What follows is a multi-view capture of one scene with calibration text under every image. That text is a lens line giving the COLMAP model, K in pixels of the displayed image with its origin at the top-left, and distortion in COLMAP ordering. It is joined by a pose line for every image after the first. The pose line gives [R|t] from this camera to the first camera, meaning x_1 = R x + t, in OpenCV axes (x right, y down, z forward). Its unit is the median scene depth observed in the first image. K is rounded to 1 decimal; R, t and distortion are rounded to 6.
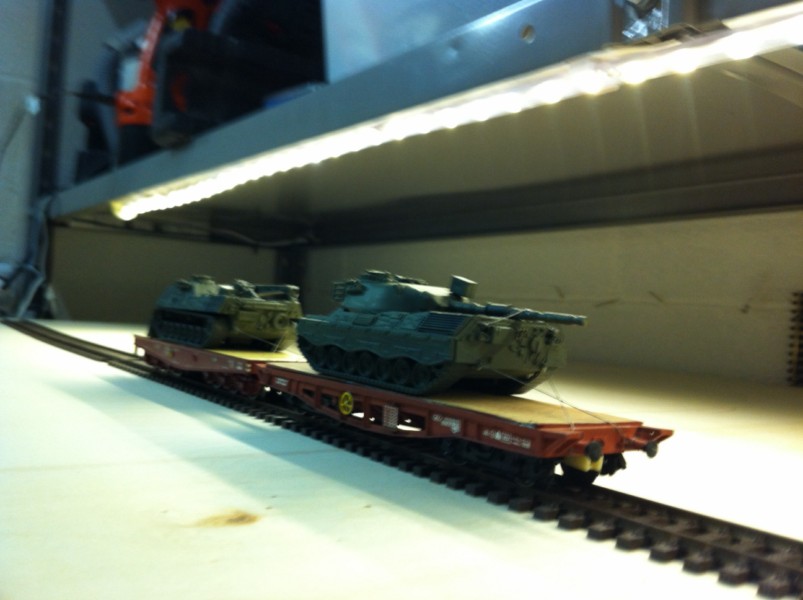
lens RADIAL K [[801.0, 0, 400.9], [0, 801.0, 303.9], [0, 0, 1]] dist [-0.011653, 0.000000]
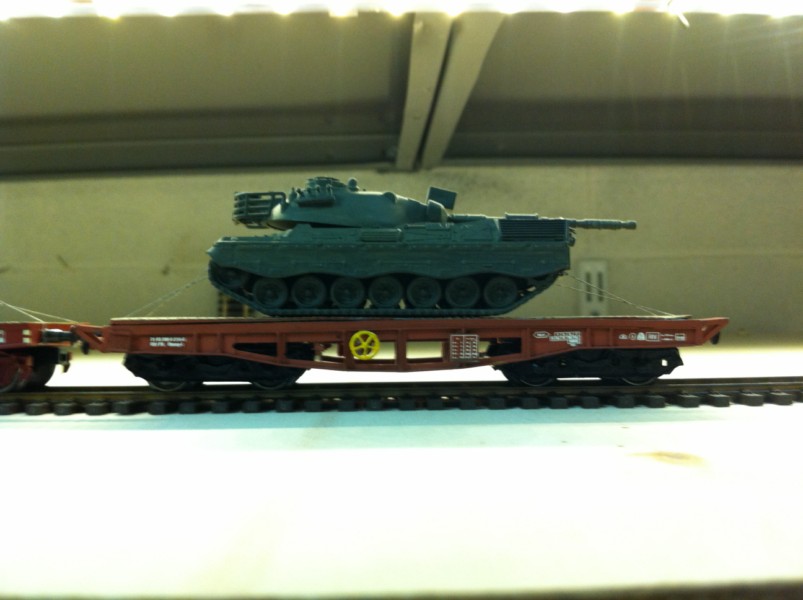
lens RADIAL K [[801.0, 0, 402.3], [0, 801.0, 293.6], [0, 0, 1]] dist [-0.011653, 0.000000]
pose [[0.558720, -0.049588, 0.827873, -0.656139], [0.044865, 0.998556, 0.029533, 0.052694], [-0.828142, 0.020642, 0.560138, 0.525018]]
